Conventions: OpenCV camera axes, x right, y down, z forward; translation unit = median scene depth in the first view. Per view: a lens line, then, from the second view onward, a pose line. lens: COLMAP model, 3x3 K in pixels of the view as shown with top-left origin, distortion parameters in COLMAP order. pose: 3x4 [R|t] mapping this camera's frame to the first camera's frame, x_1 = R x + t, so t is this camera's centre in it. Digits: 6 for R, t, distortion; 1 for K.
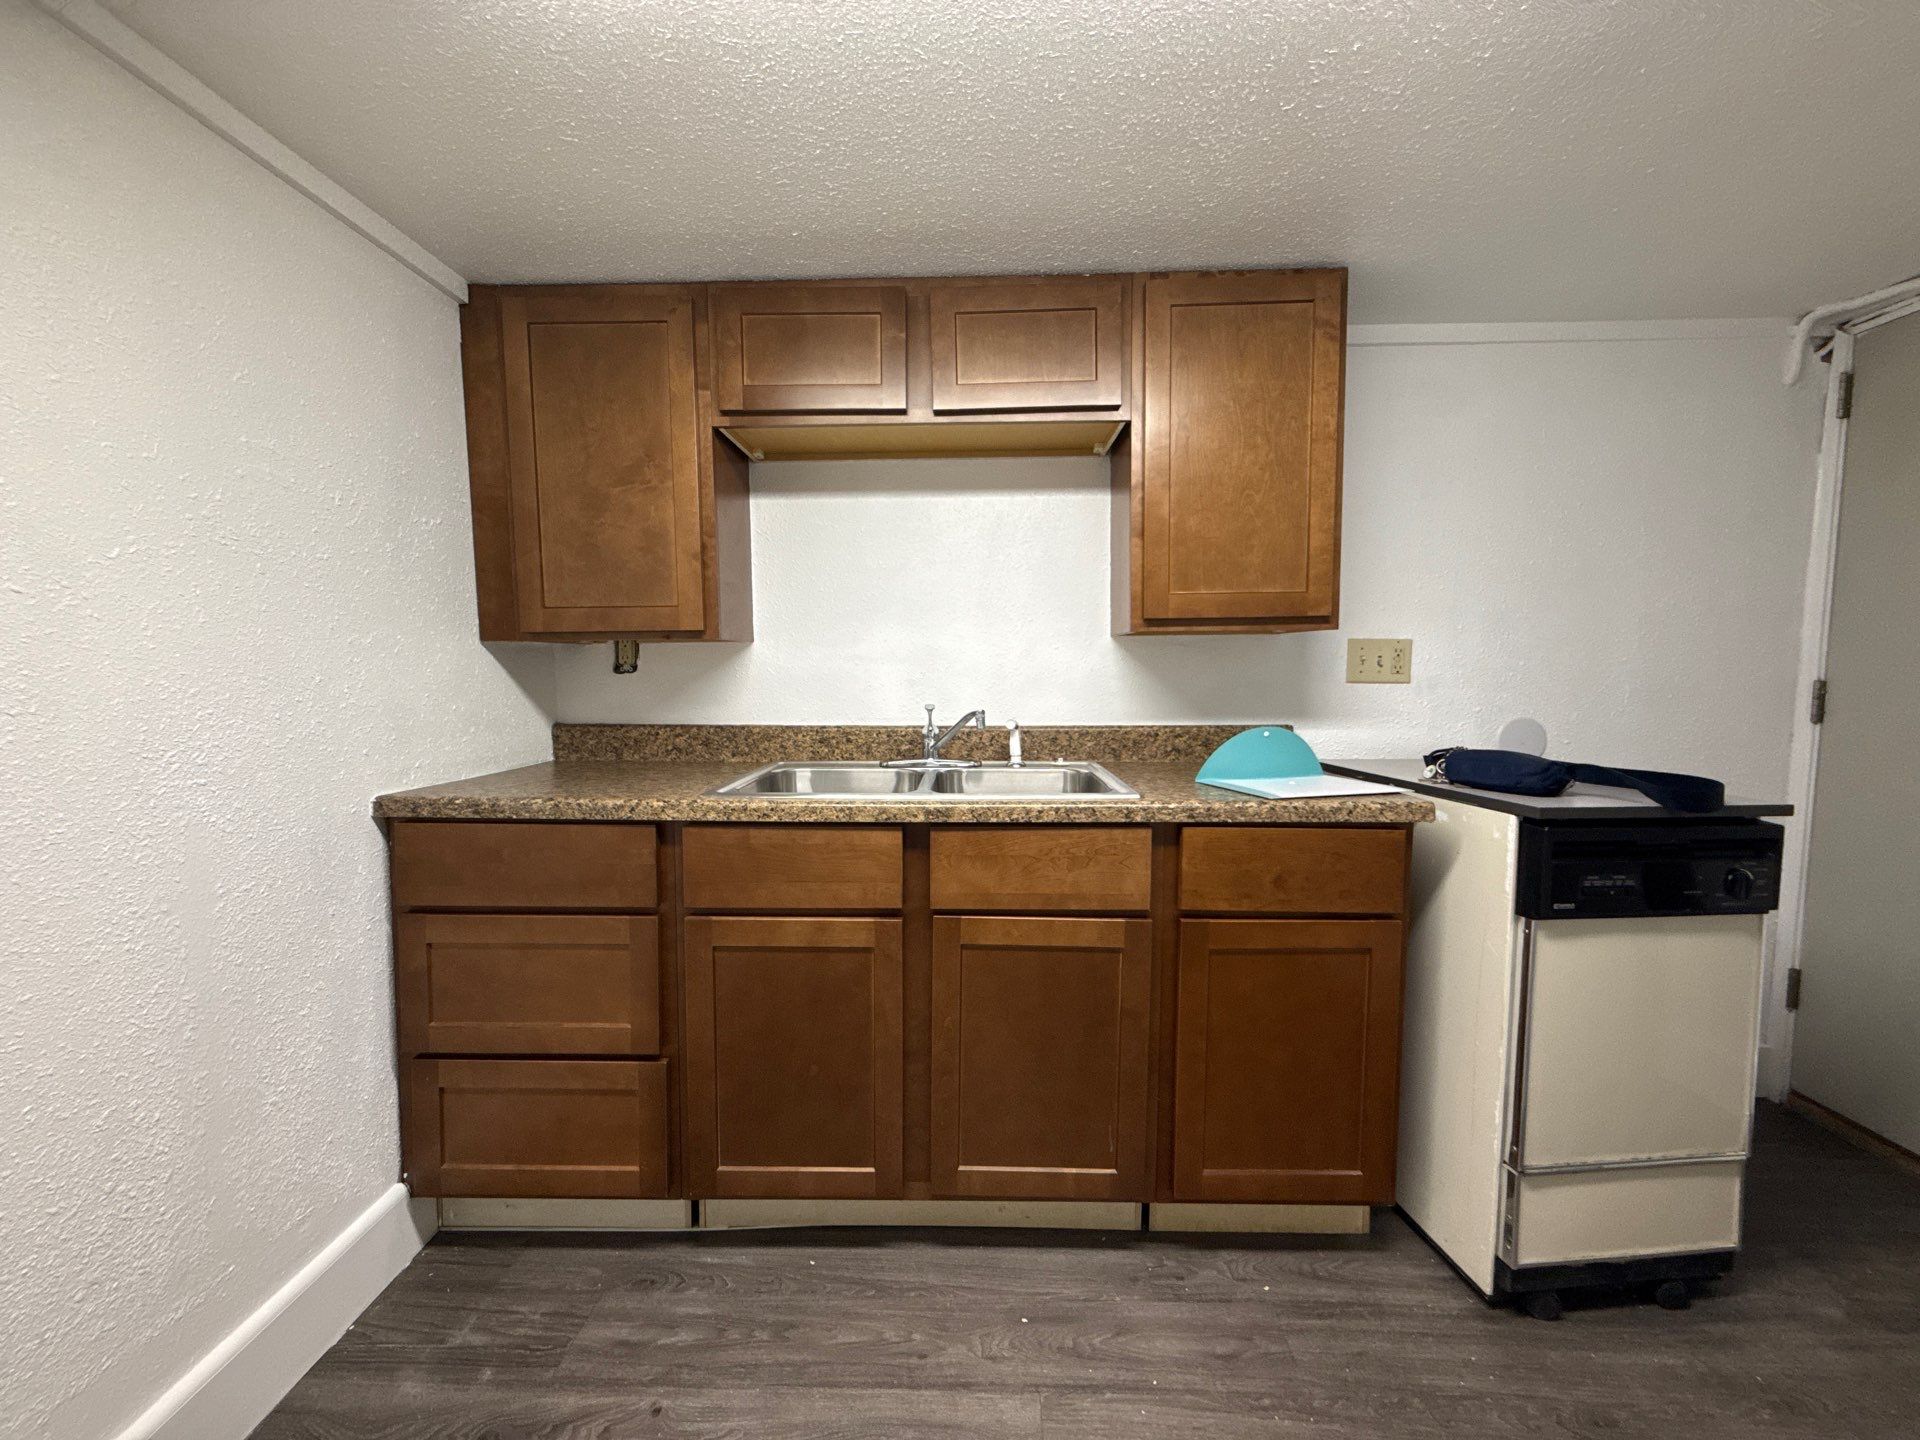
lens RADIAL K [[767.2, 0, 960.0], [0, 767.2, 720.0], [0, 0, 1]] dist [0.000468, 0.000189]
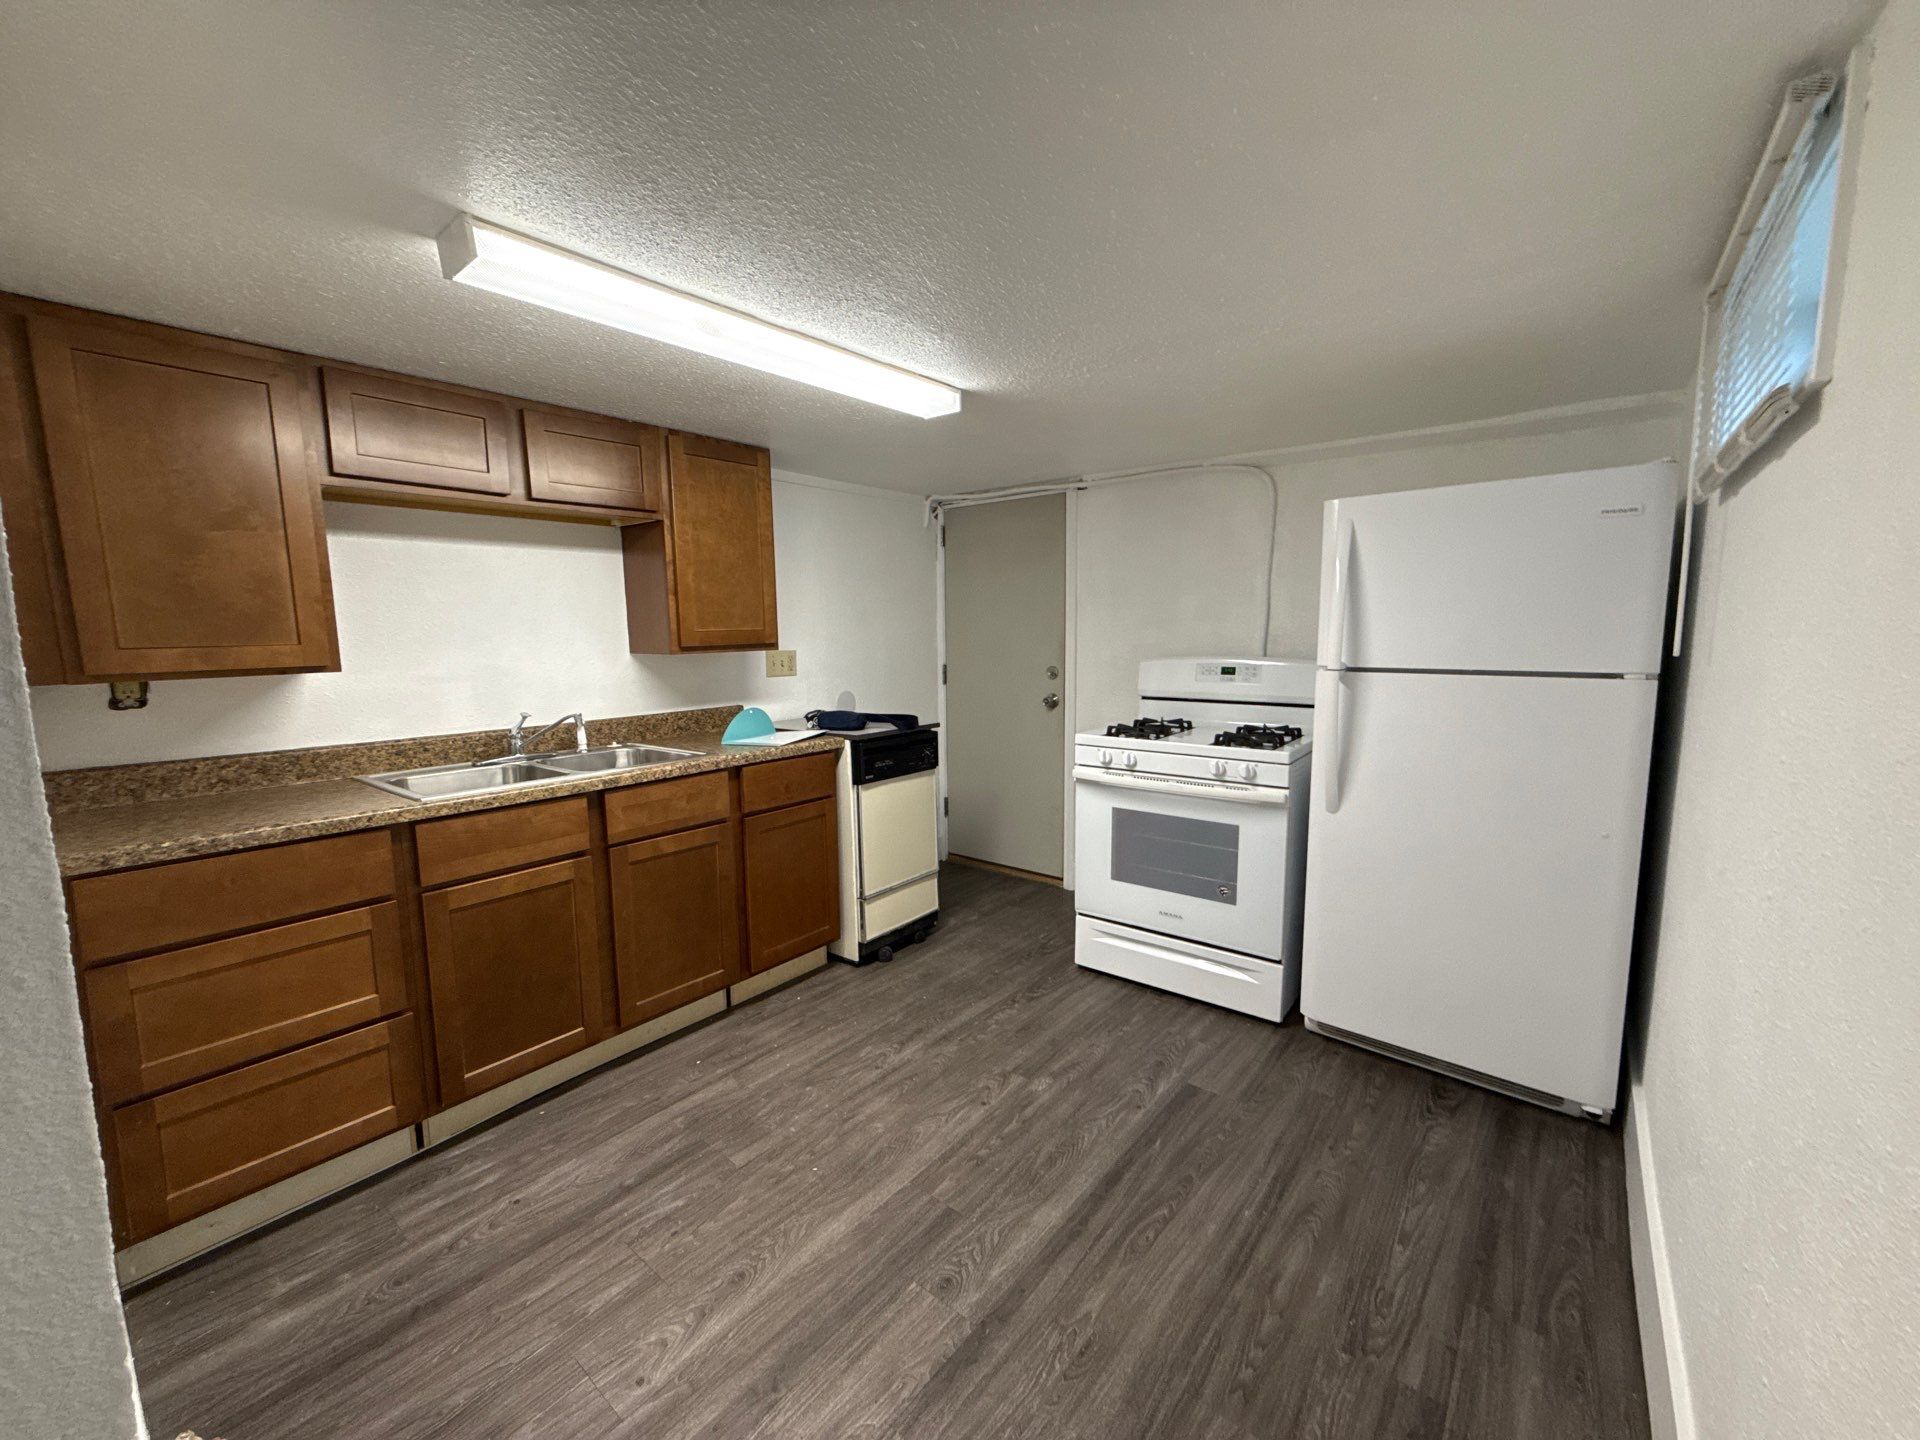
lens RADIAL K [[762.7, 0, 965.1], [0, 762.7, 721.3], [0, 0, 1]] dist [-0.000869, -0.000398]
pose [[0.604081, -0.100109, 0.790610, -0.780159], [0.069392, 0.994918, 0.072959, -0.061217], [-0.793896, 0.010789, 0.607957, -0.495039]]
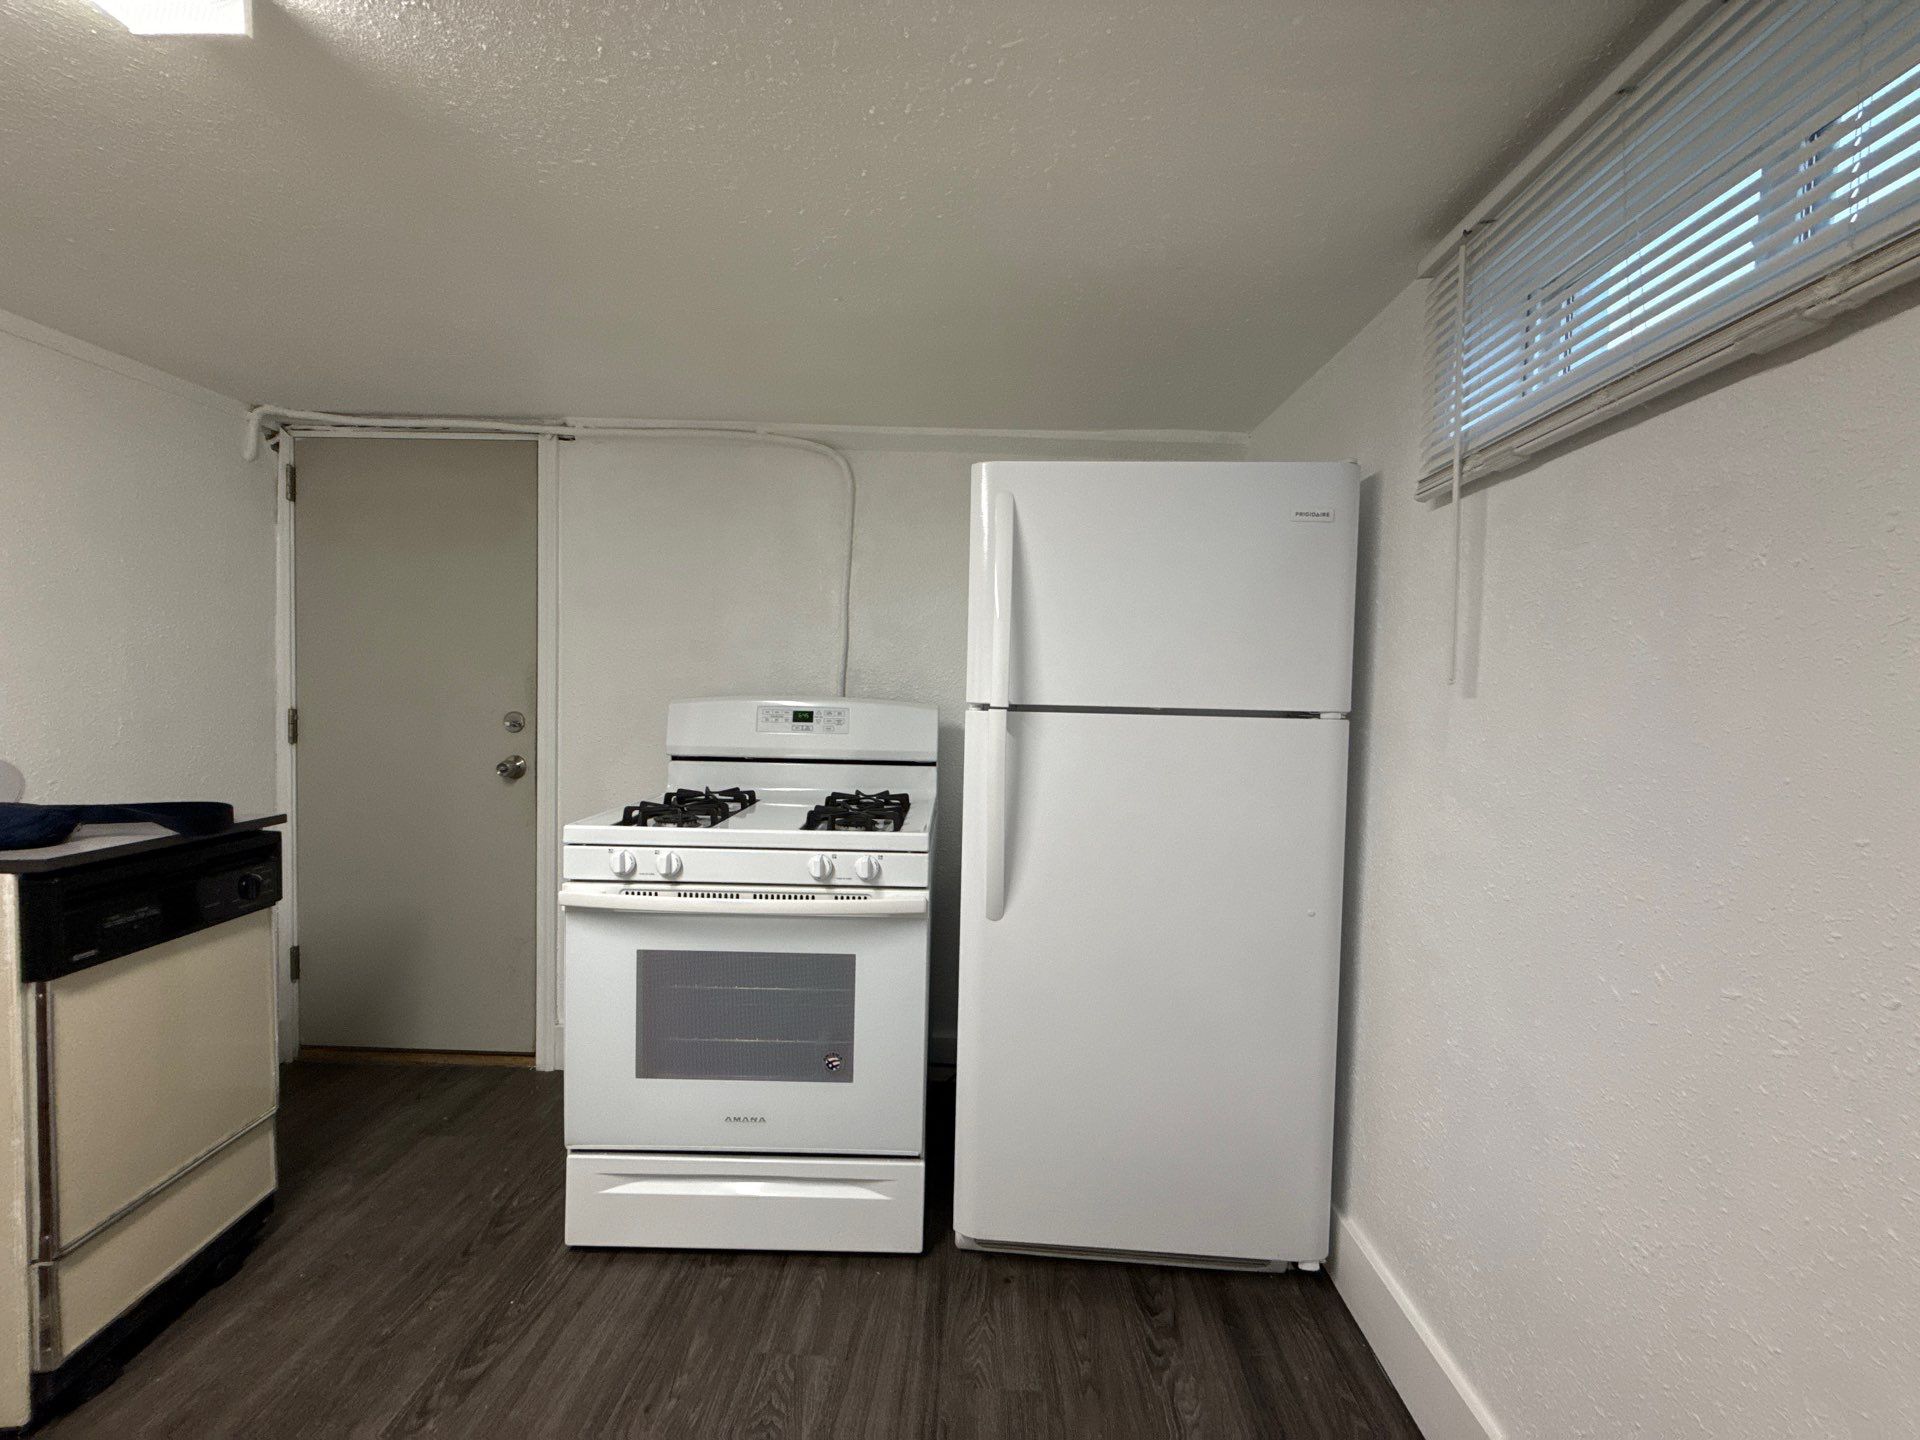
lens RADIAL K [[762.7, 0, 965.1], [0, 762.7, 721.3], [0, 0, 1]] dist [-0.000869, -0.000398]
pose [[-0.000303, -0.034803, 0.999394, -0.141682], [0.054187, 0.997925, 0.034768, -0.021247], [-0.998531, 0.054164, 0.001584, -0.108437]]
